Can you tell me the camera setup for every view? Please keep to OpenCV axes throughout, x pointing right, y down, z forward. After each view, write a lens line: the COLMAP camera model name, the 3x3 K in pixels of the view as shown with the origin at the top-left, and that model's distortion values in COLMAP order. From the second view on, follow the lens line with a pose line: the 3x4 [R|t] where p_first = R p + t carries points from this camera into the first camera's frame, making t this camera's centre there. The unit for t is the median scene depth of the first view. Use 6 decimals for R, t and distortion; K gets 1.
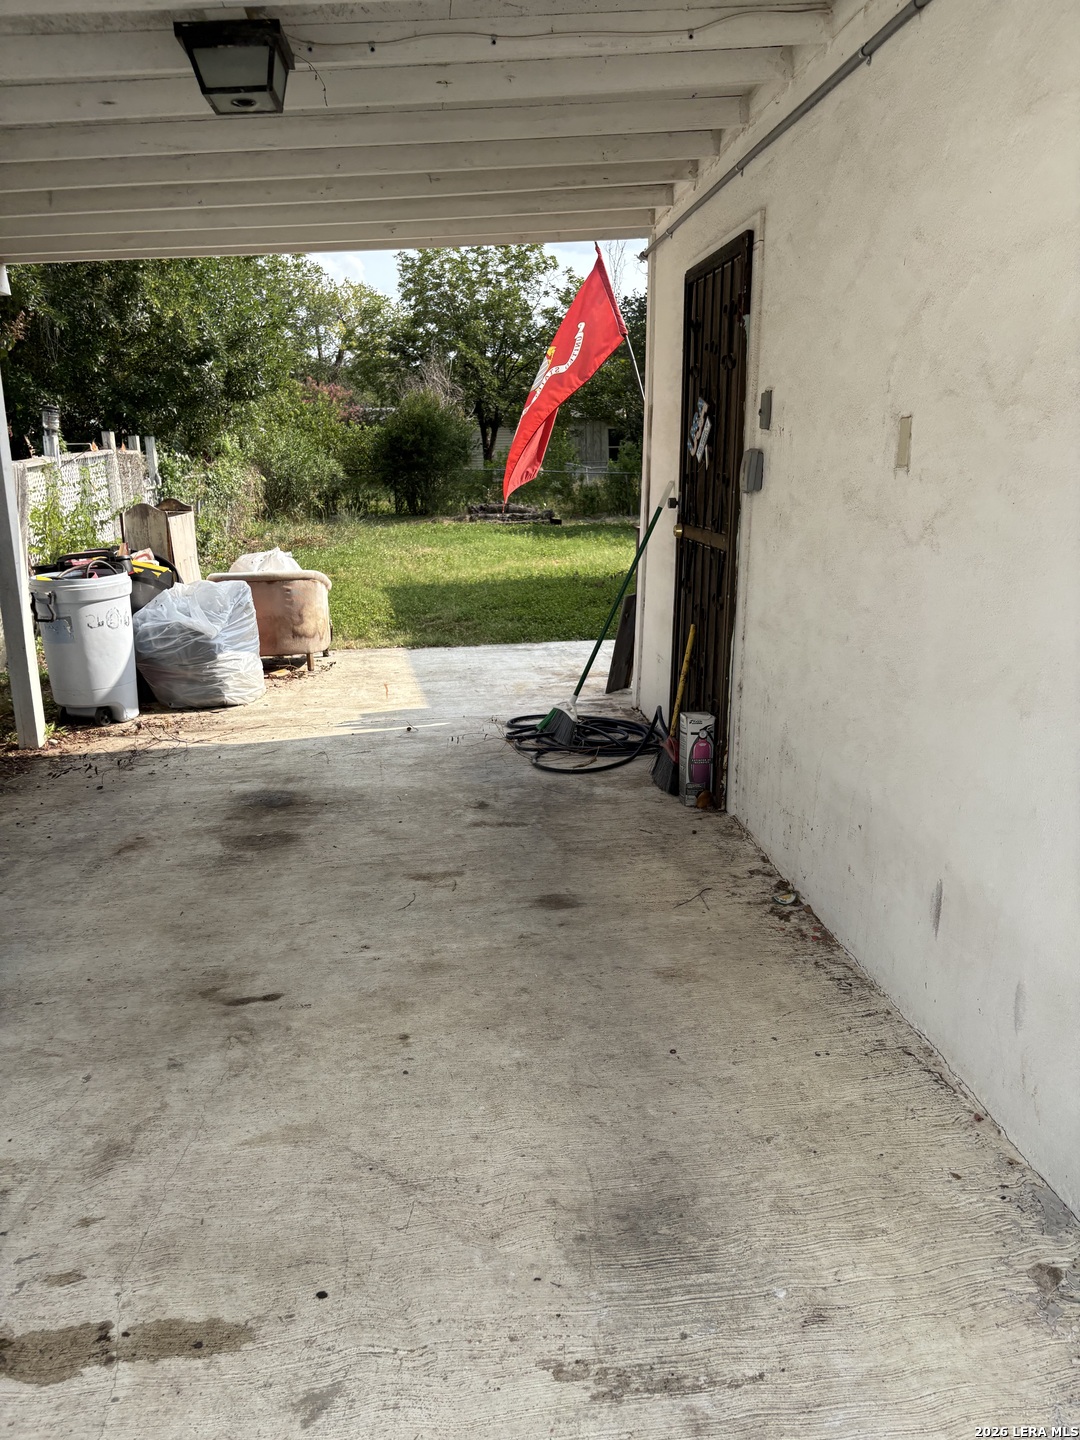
lens RADIAL K [[1088.5, 0, 544.2], [0, 1088.5, 730.2], [0, 0, 1]] dist [0.060093, -0.060969]
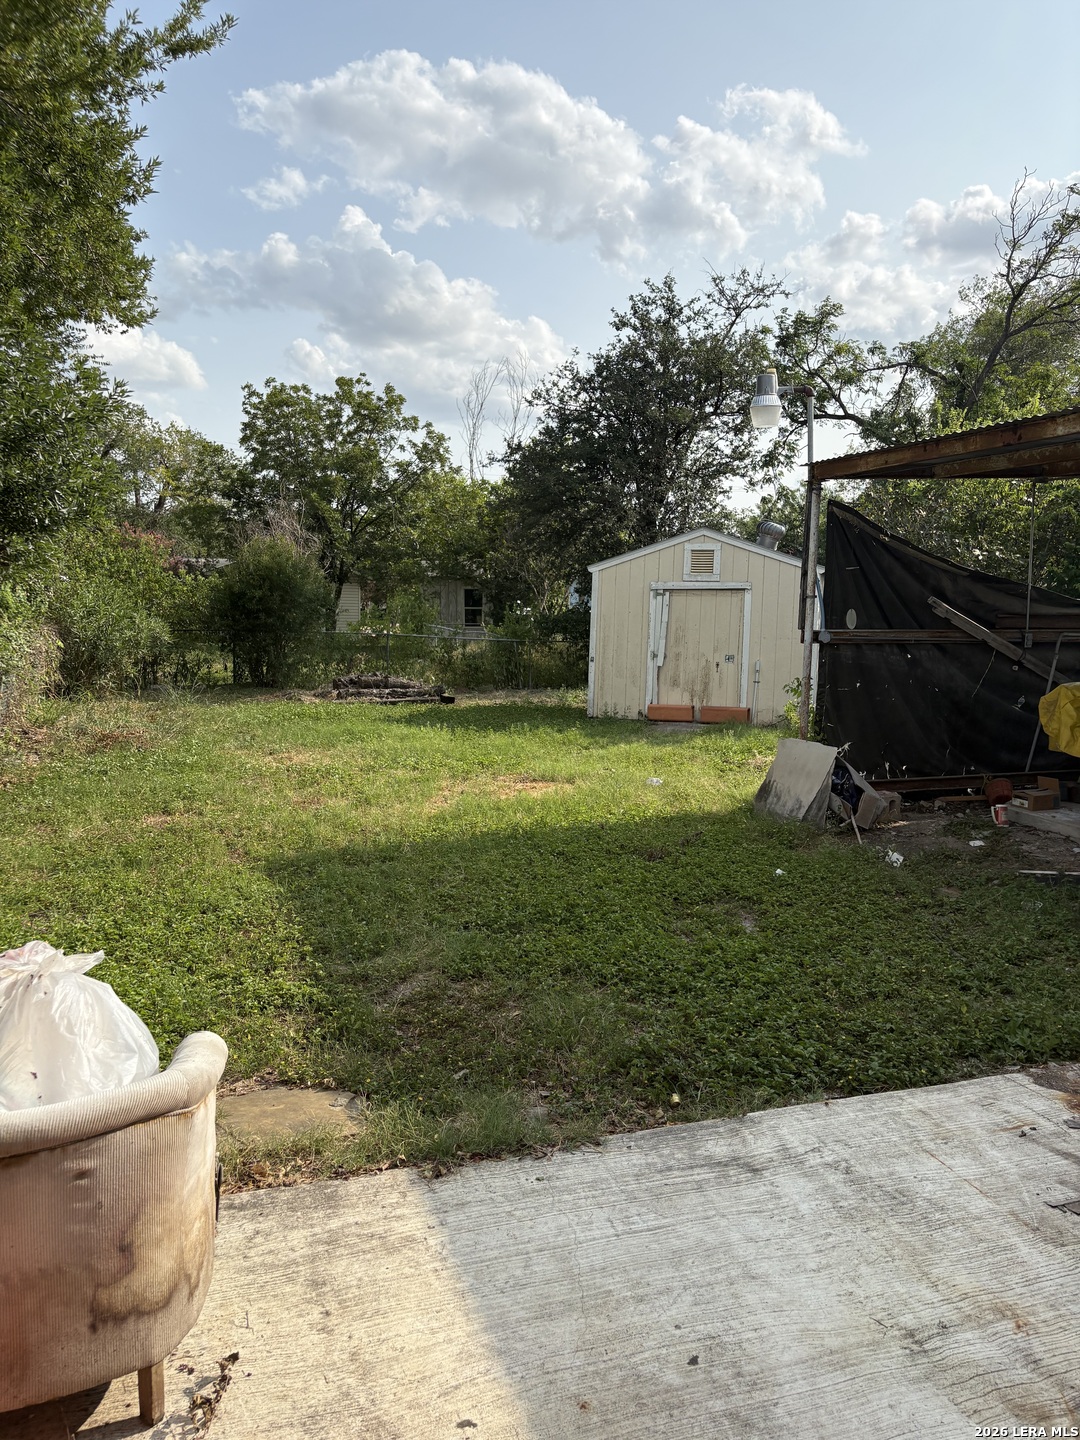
lens RADIAL K [[1081.4, 0, 541.7], [0, 1081.4, 701.1], [0, 0, 1]] dist [0.062926, -0.067259]
pose [[0.986145, 0.010376, 0.165561, -0.045353], [0.016833, 0.986631, -0.162100, -0.052443], [-0.165030, 0.162641, 0.972786, 0.188121]]
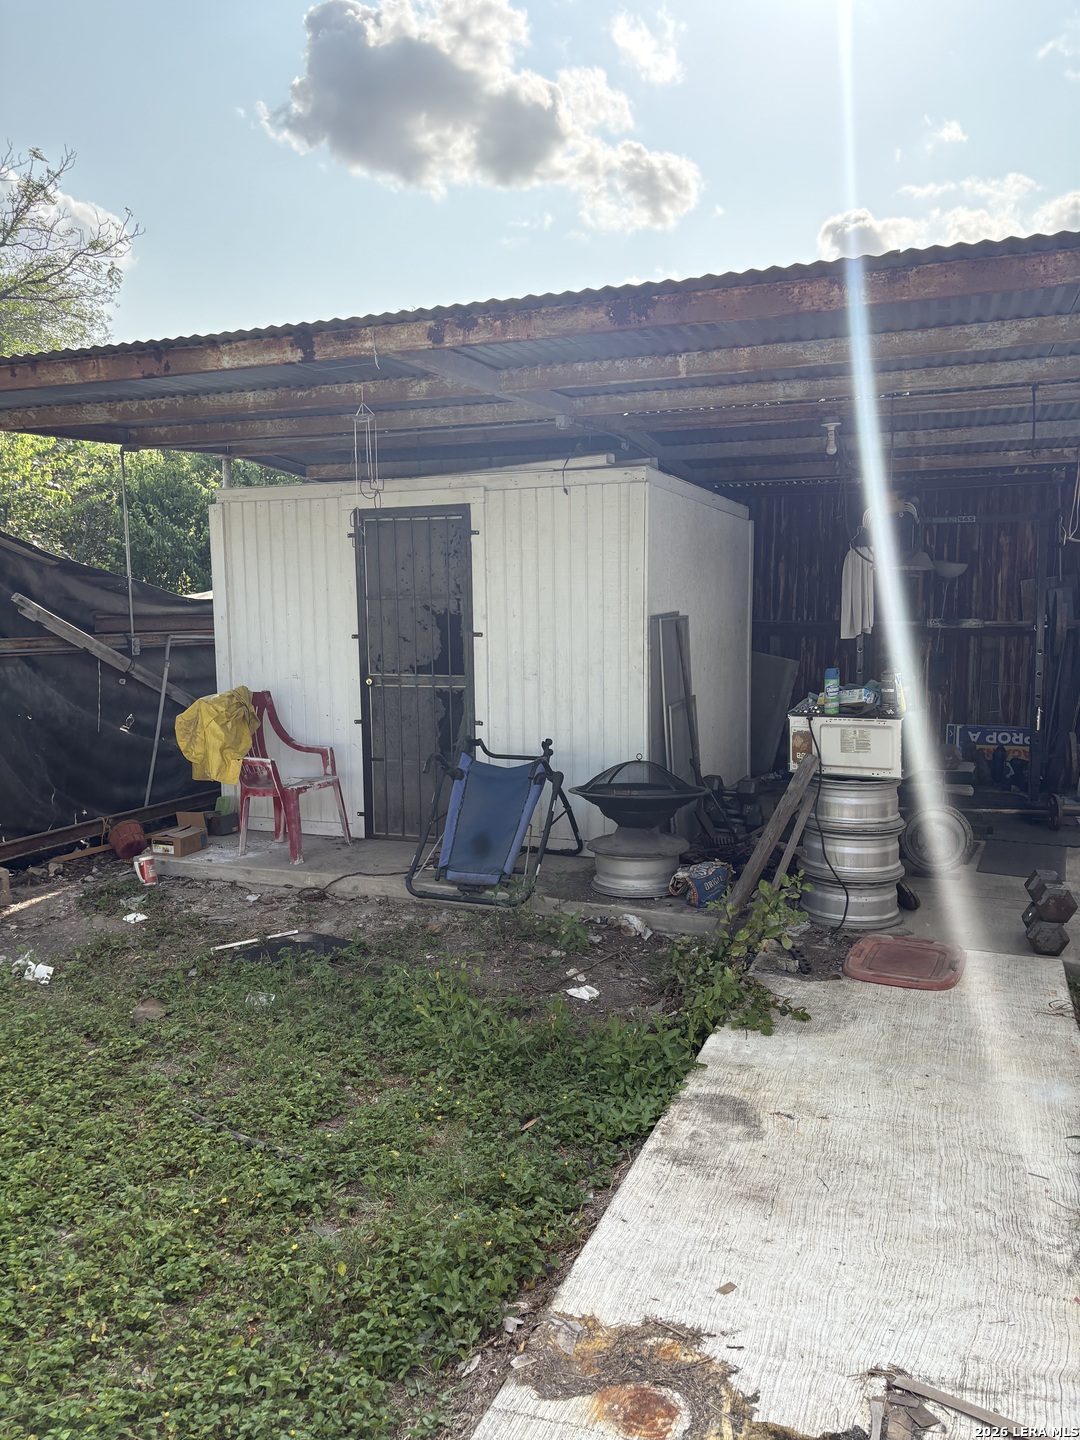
lens RADIAL K [[1088.9, 0, 541.5], [0, 1088.9, 730.4], [0, 0, 1]] dist [0.044214, -0.038048]
pose [[0.510346, -0.090480, 0.855196, -0.028818], [0.222274, 0.974537, -0.029537, -0.069651], [-0.830747, 0.205162, 0.517462, 0.257103]]
